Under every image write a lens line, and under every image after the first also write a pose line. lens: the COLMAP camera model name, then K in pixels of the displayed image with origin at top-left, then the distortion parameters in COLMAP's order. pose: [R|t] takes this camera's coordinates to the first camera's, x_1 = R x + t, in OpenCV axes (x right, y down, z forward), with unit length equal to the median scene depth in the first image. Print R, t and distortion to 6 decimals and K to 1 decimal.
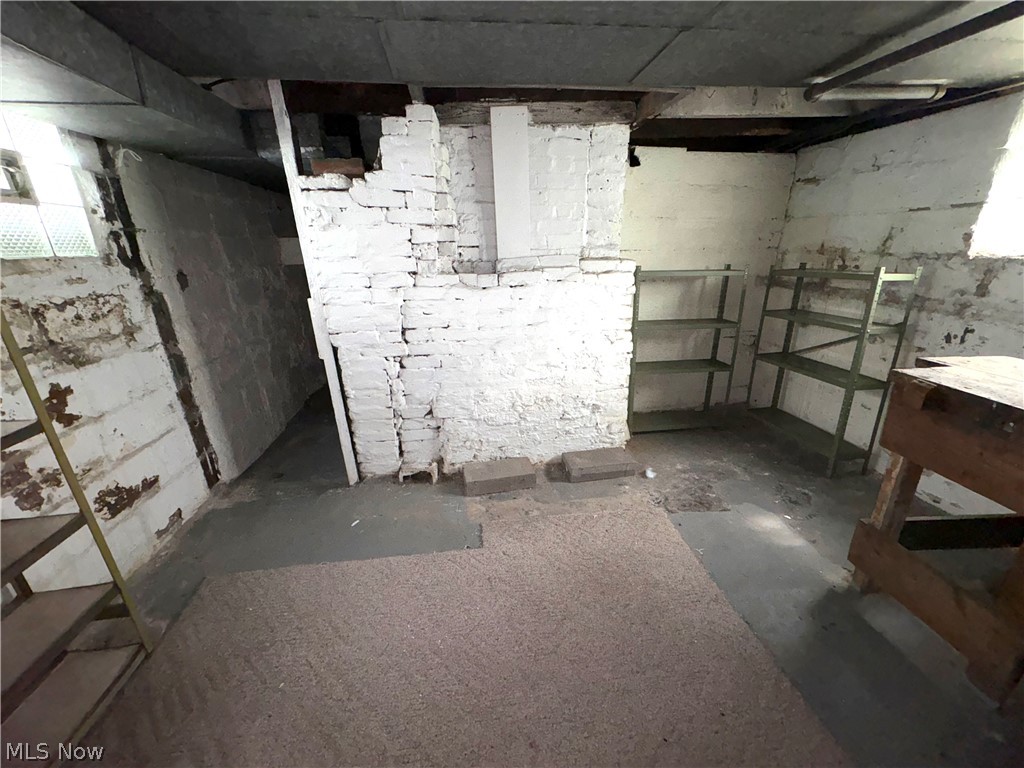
lens RADIAL K [[404.7, 0, 510.3], [0, 404.7, 384.4], [0, 0, 1]] dist [-0.002615, -0.000189]
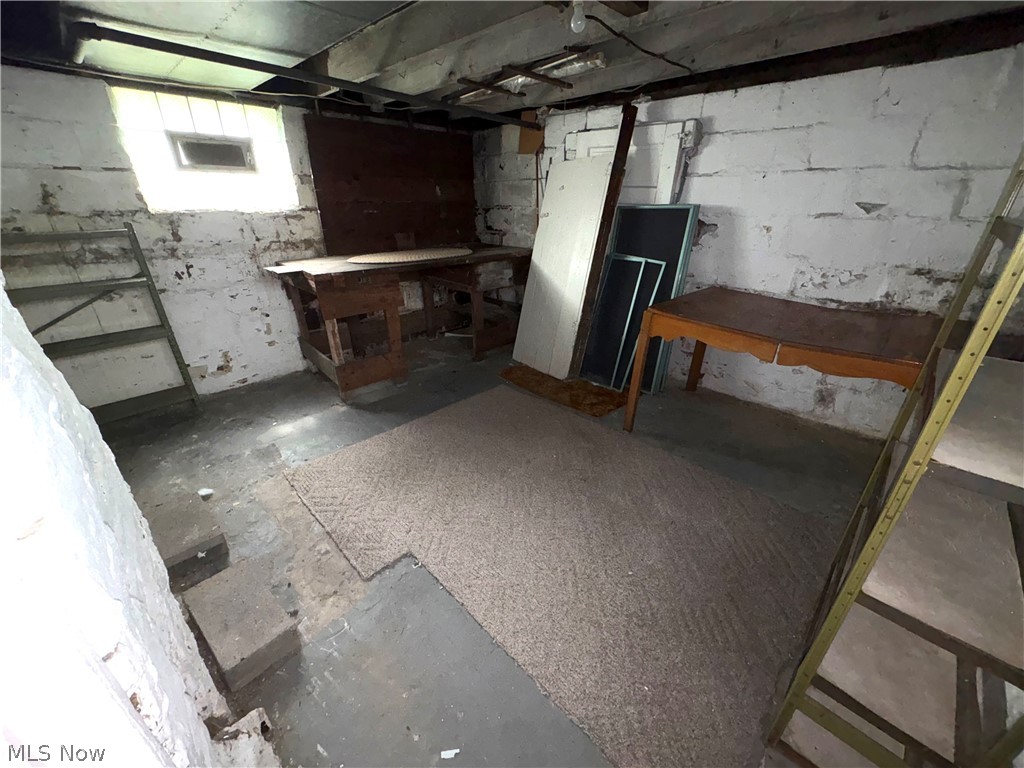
lens RADIAL K [[404.7, 0, 508.7], [0, 404.7, 386.3], [0, 0, 1]] dist [-0.002615, -0.000189]
pose [[-0.619579, -0.301680, 0.724646, -0.690785], [0.268339, 0.786164, 0.556723, -0.286783], [-0.737643, 0.539384, -0.406138, 0.965514]]
